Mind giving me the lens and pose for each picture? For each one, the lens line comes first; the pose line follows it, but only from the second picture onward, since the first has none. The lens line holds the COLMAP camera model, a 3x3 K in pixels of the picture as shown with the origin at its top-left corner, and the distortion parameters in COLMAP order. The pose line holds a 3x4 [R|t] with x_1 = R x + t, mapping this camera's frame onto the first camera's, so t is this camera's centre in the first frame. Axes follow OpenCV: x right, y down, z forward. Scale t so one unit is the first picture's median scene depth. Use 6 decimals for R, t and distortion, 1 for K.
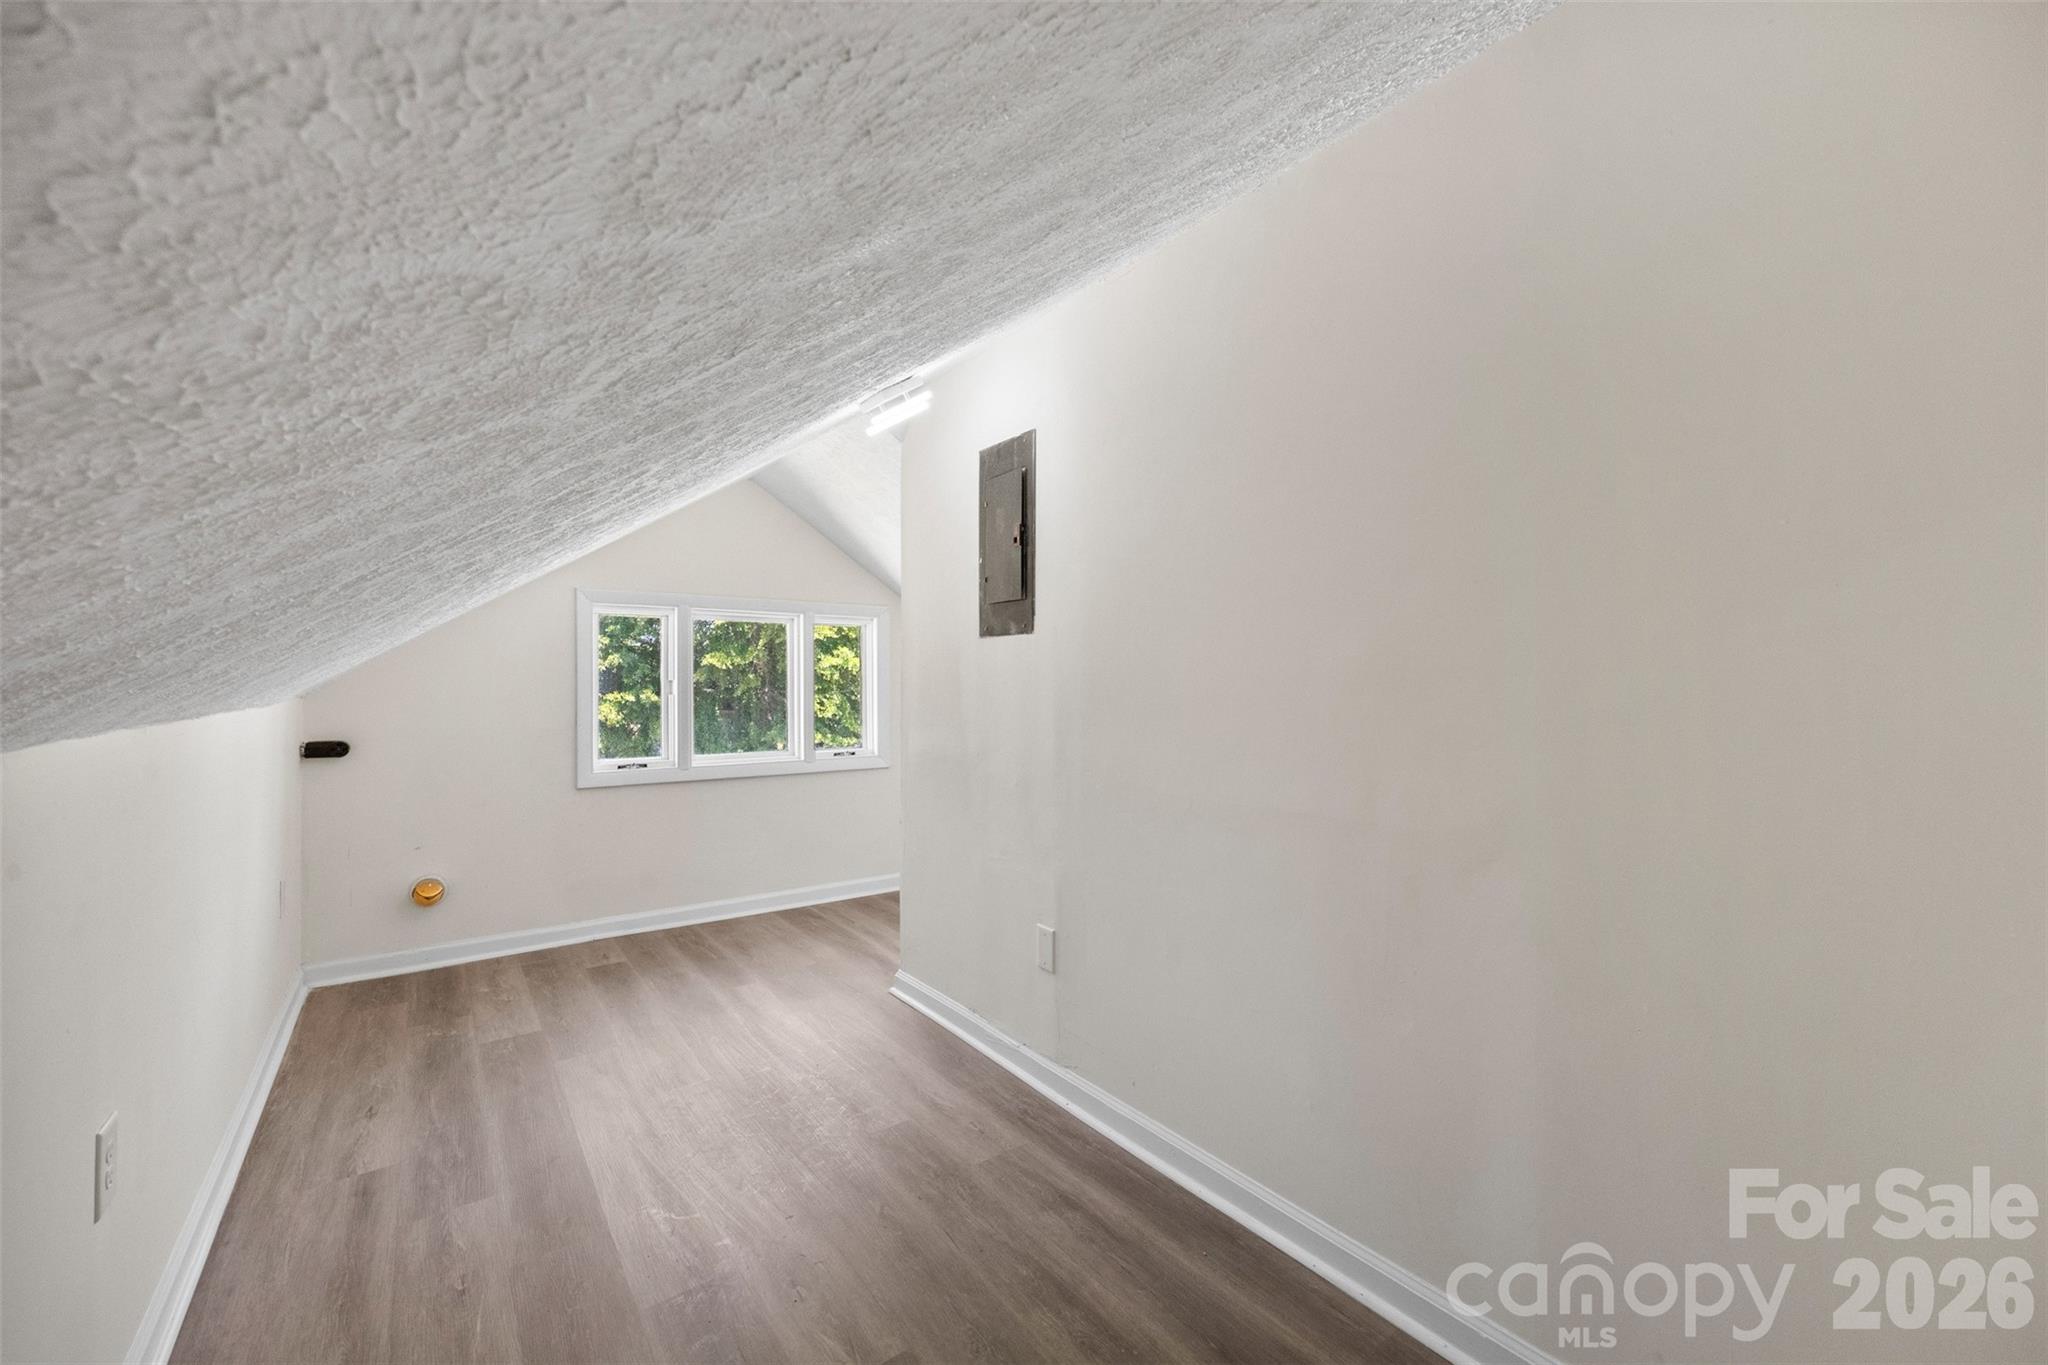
lens RADIAL K [[775.8, 0, 1022.8], [0, 775.8, 678.6], [0, 0, 1]] dist [-0.005721, 0.001403]
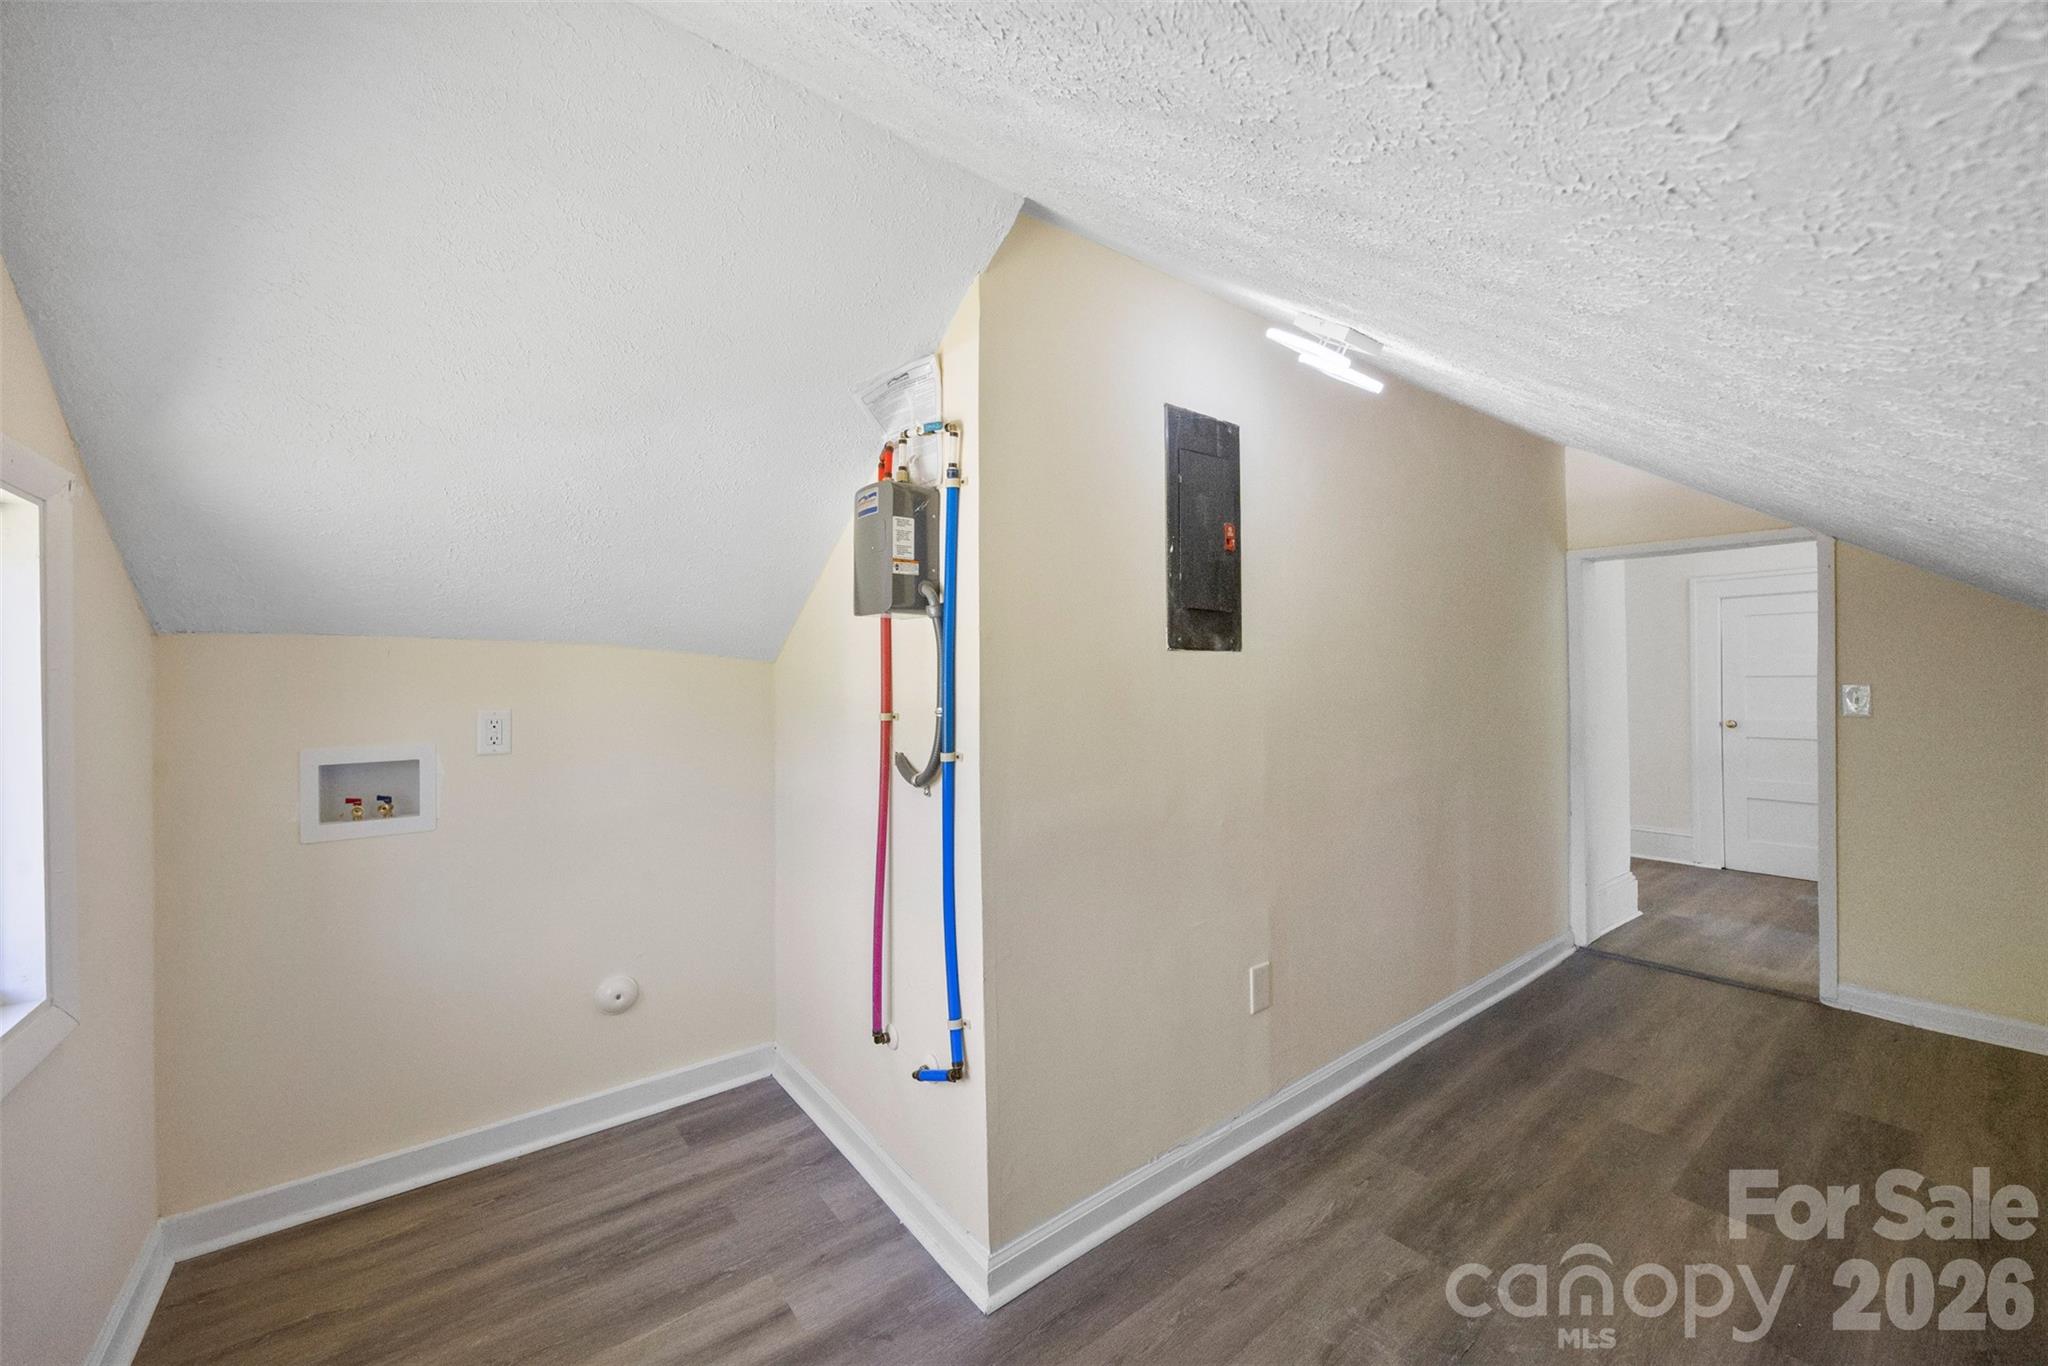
lens RADIAL K [[775.8, 0, 1021.3], [0, 775.8, 674.9], [0, 0, 1]] dist [-0.005721, 0.001403]
pose [[0.014913, 0.002317, 0.999886, -0.865115], [0.011831, 0.999927, -0.002494, -0.029901], [-0.999819, 0.011867, 0.014885, 1.203245]]
